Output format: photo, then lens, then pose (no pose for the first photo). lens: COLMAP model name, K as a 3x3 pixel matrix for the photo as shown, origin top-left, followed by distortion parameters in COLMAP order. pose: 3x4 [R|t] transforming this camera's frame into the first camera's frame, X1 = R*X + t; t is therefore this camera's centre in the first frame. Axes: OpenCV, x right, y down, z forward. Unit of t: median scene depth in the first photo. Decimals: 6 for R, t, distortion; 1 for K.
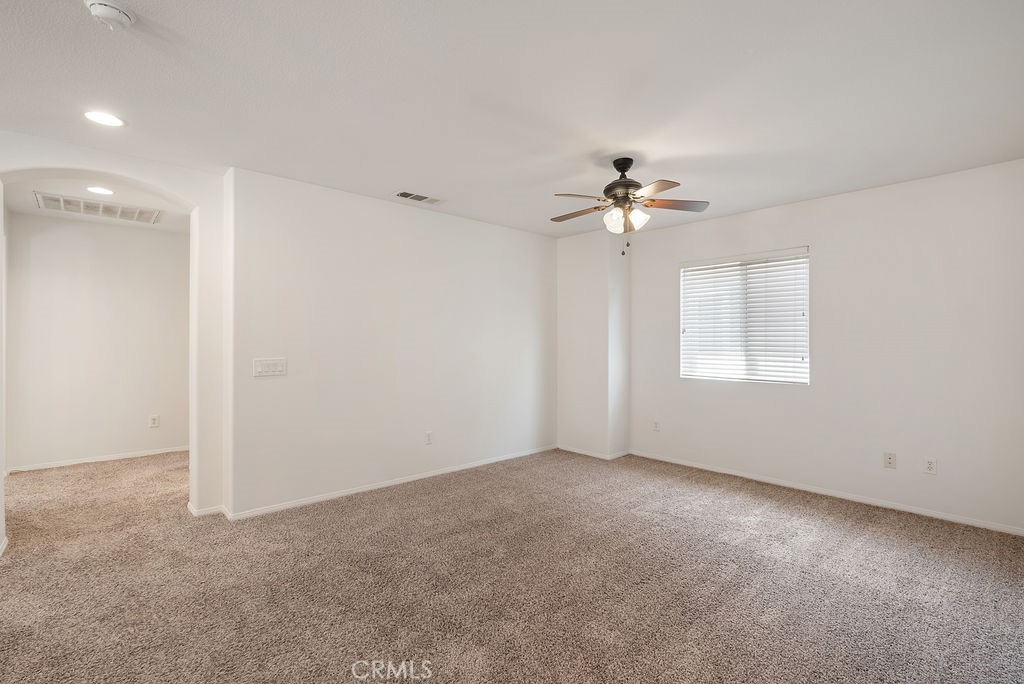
lens RADIAL K [[470.1, 0, 512.0], [0, 470.1, 342.0], [0, 0, 1]] dist [-0.002001, 0.000008]
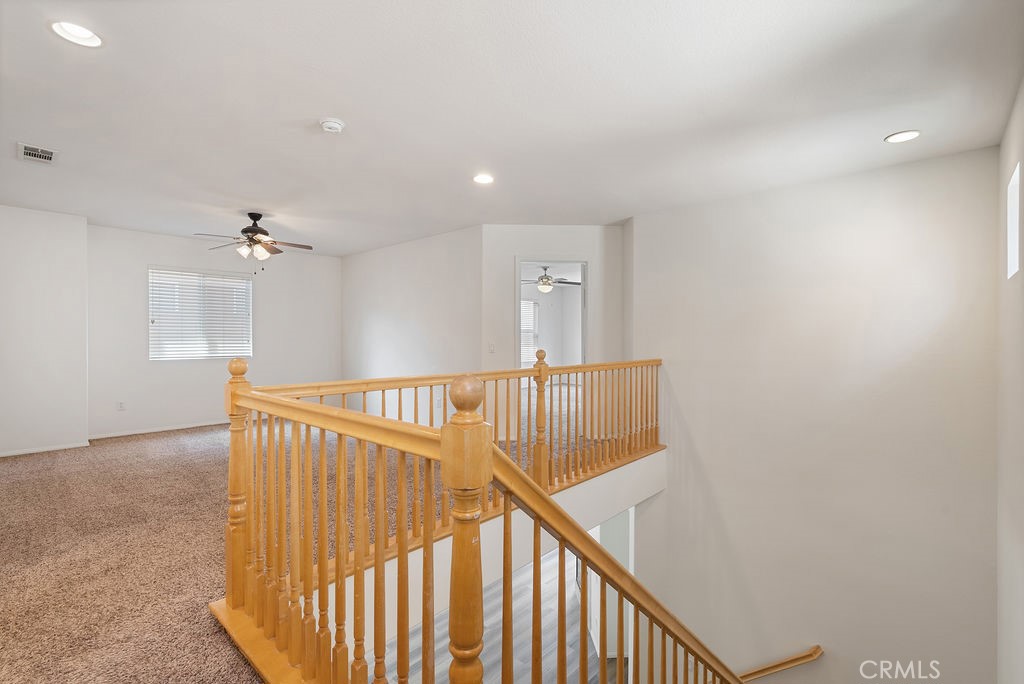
lens RADIAL K [[470.1, 0, 512.0], [0, 470.1, 342.0], [0, 0, 1]] dist [-0.002001, 0.000008]
pose [[-0.120476, -0.014893, 0.992605, -1.130367], [-0.005913, 0.999880, 0.014285, 0.008034], [-0.992699, -0.004148, -0.120549, 0.272256]]
